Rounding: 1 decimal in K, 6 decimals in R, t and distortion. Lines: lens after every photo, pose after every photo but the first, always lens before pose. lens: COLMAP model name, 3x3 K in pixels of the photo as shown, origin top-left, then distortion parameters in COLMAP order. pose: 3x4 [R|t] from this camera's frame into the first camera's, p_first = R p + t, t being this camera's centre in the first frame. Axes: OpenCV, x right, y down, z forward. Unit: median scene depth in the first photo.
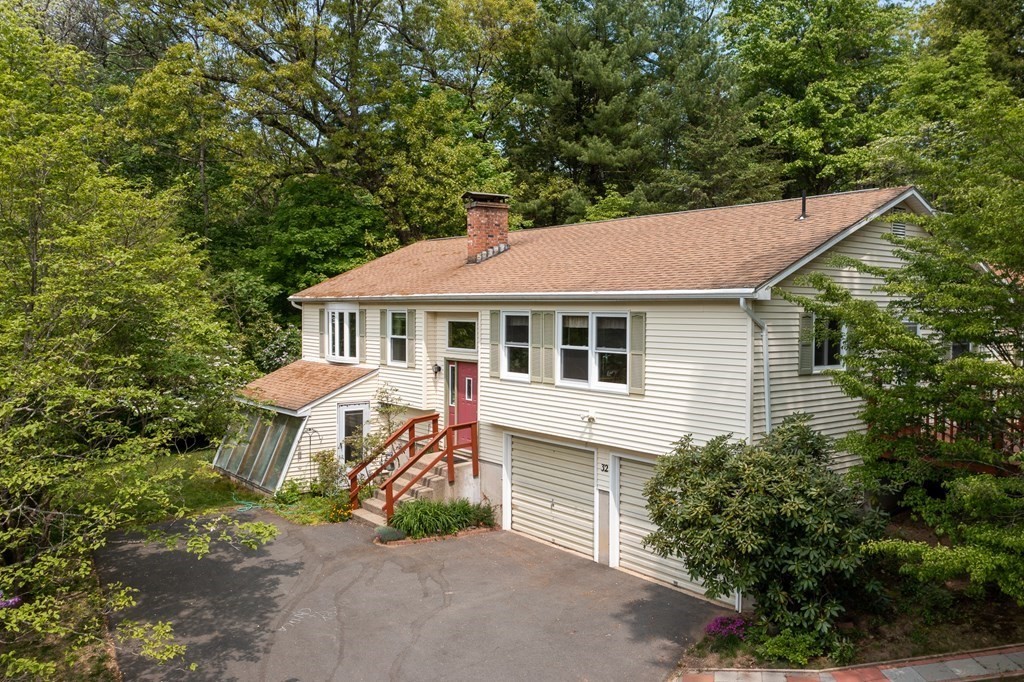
lens RADIAL K [[816.3, 0, 513.8], [0, 816.3, 343.0], [0, 0, 1]] dist [0.008671, 0.007761]
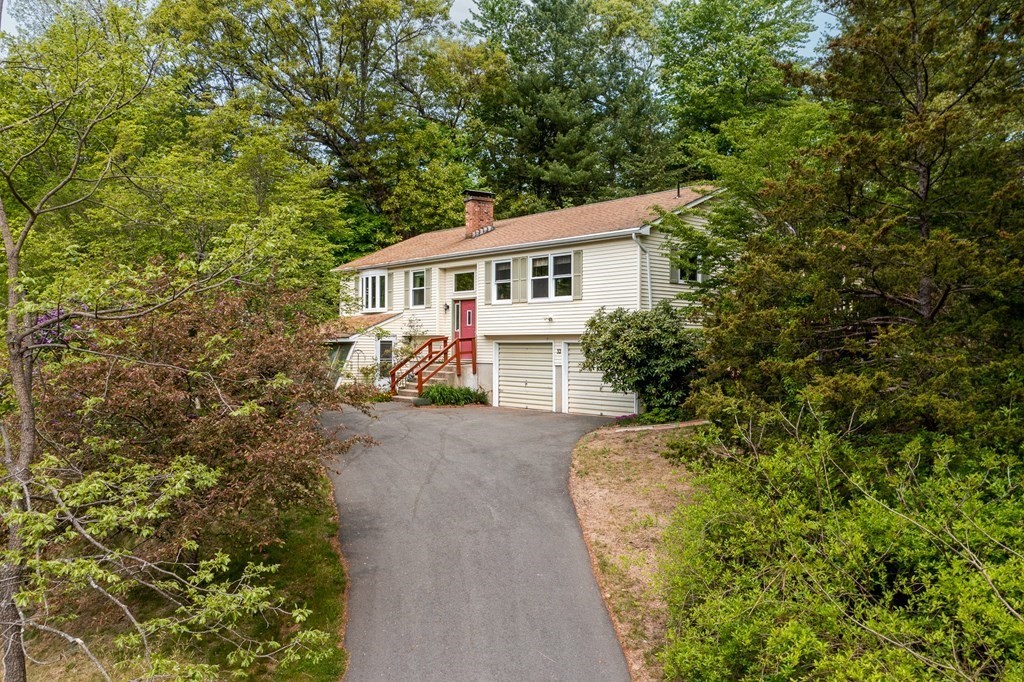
lens RADIAL K [[816.3, 0, 509.6], [0, 816.3, 341.2], [0, 0, 1]] dist [0.008671, 0.007761]
pose [[0.999239, -0.000665, 0.039005, -0.038204], [0.002481, 0.998913, -0.046543, 0.163440], [-0.038931, 0.046604, 0.998155, -0.474555]]
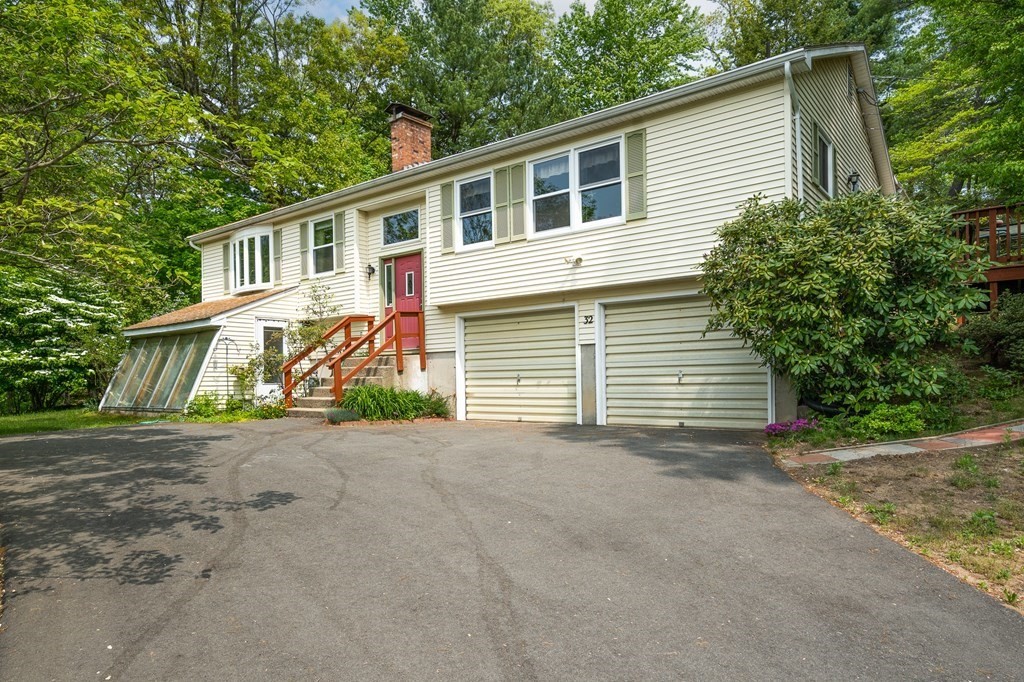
lens RADIAL K [[638.8, 0, 499.7], [0, 638.8, 378.8], [0, 0, 1]] dist [0.011084, 0.002193]
pose [[0.972006, -0.018540, 0.234224, -0.125773], [0.029106, 0.998705, -0.041733, 0.195091], [-0.233147, 0.047382, 0.971287, 0.248588]]
